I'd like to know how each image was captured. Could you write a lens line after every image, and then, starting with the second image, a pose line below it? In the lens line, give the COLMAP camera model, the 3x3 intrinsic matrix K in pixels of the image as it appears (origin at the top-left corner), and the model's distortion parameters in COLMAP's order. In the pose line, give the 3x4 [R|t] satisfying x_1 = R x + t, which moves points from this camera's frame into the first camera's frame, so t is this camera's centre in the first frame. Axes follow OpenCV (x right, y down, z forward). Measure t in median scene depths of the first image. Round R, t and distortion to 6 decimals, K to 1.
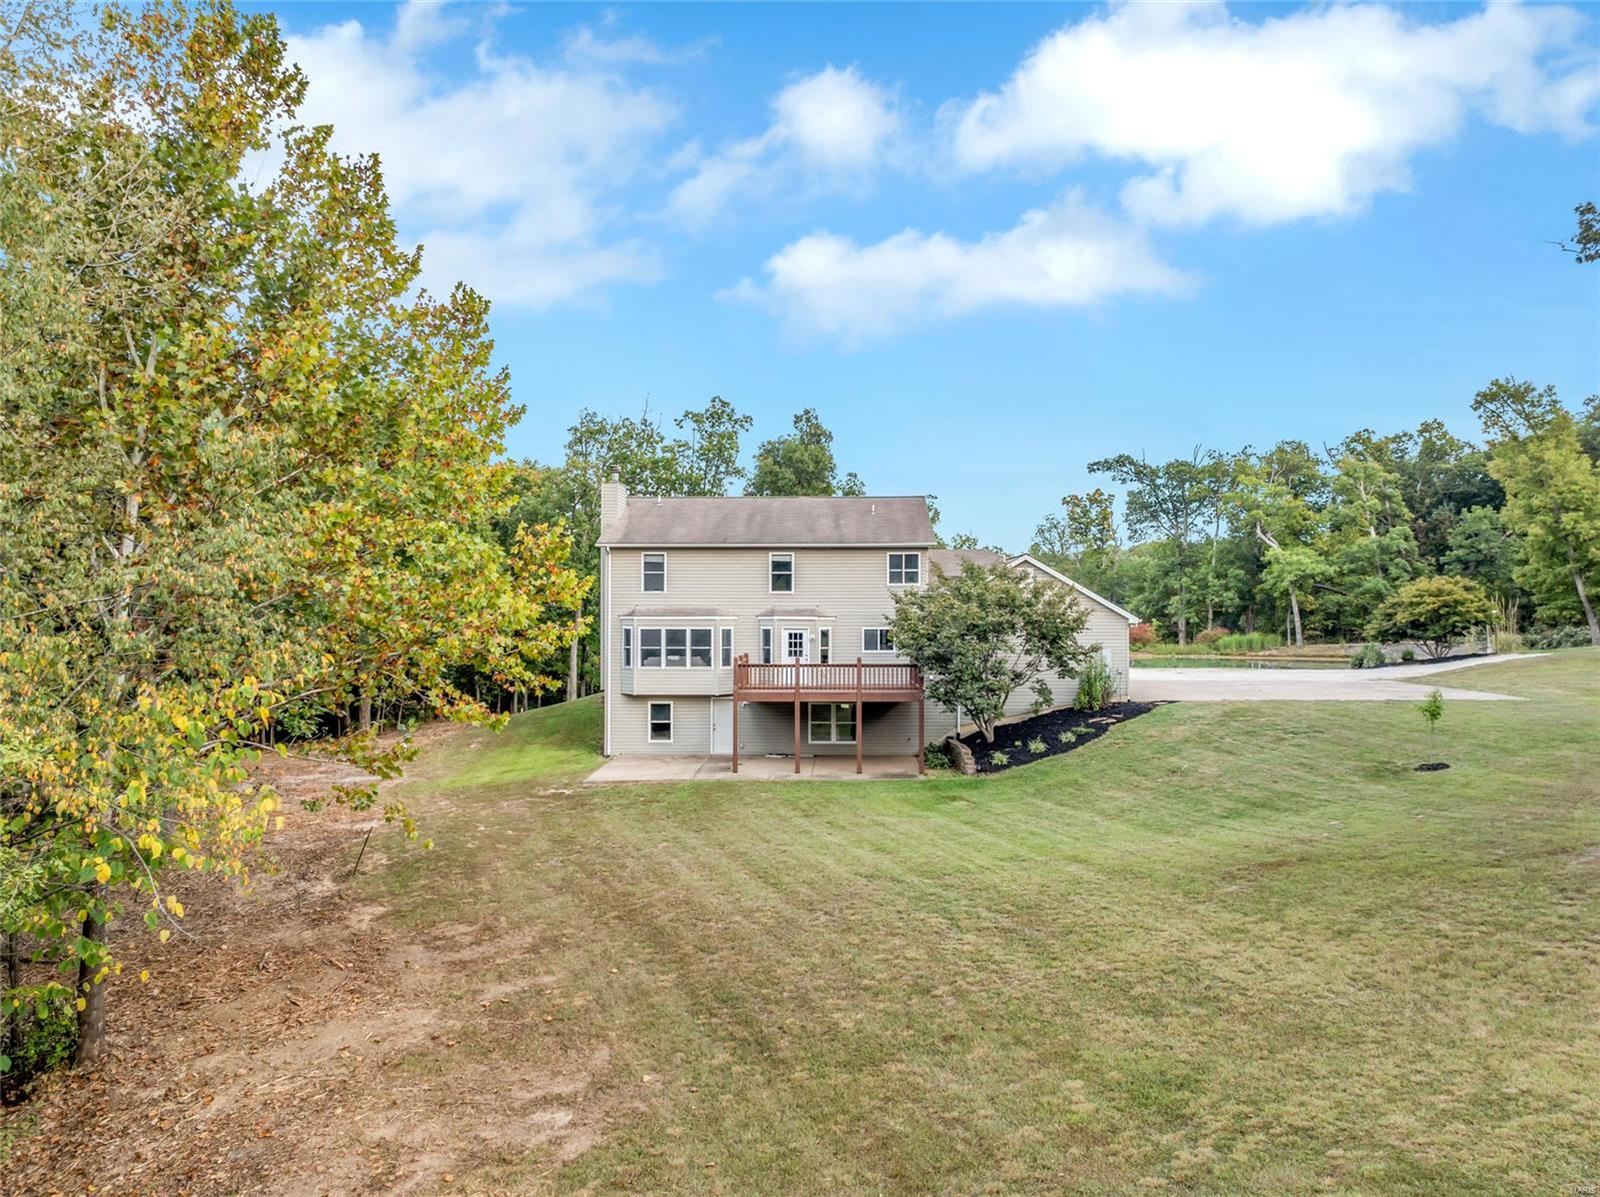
lens RADIAL K [[1144.4, 0, 800.0], [0, 1144.4, 598.5], [0, 0, 1]] dist [-0.036023, -0.004474]
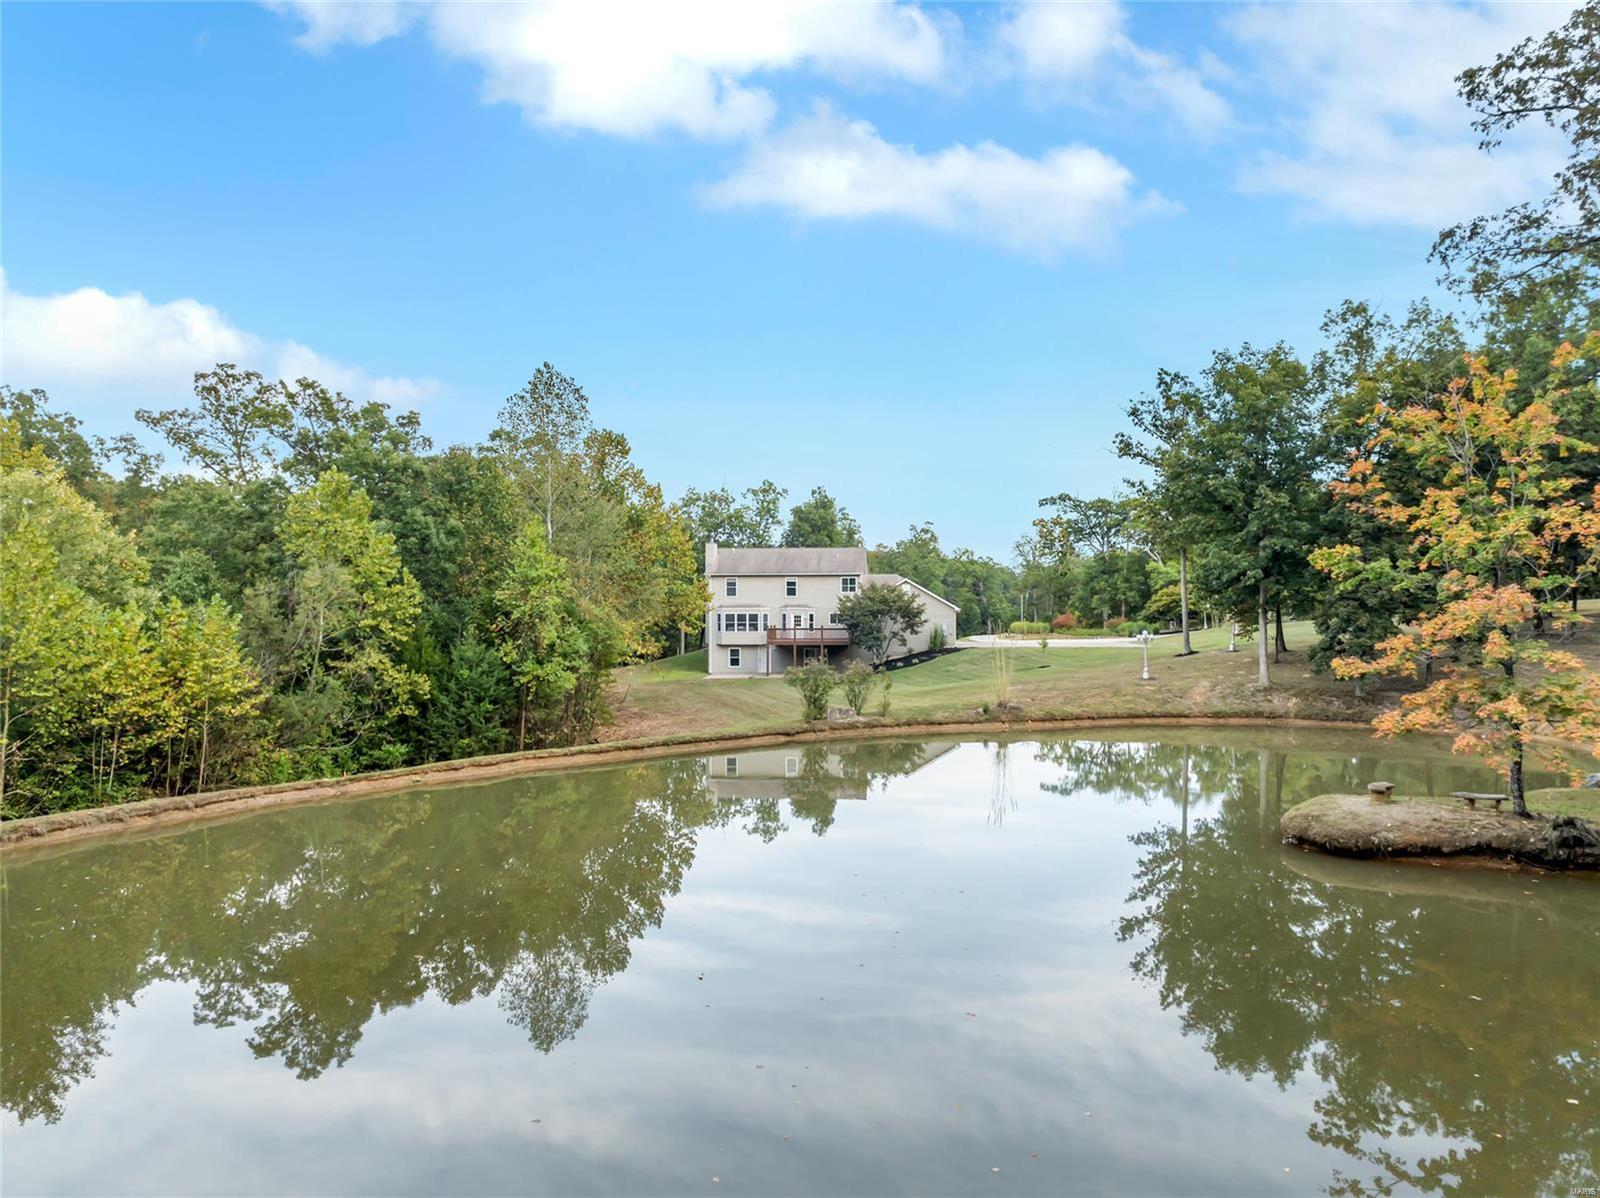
lens RADIAL K [[1144.4, 0, 800.0], [0, 1144.4, 599.0], [0, 0, 1]] dist [-0.036023, -0.004474]
pose [[0.998133, -0.003509, -0.060973, 0.129295], [0.003682, 0.999989, 0.002735, -0.006288], [0.060963, -0.002954, 0.998136, -1.113508]]
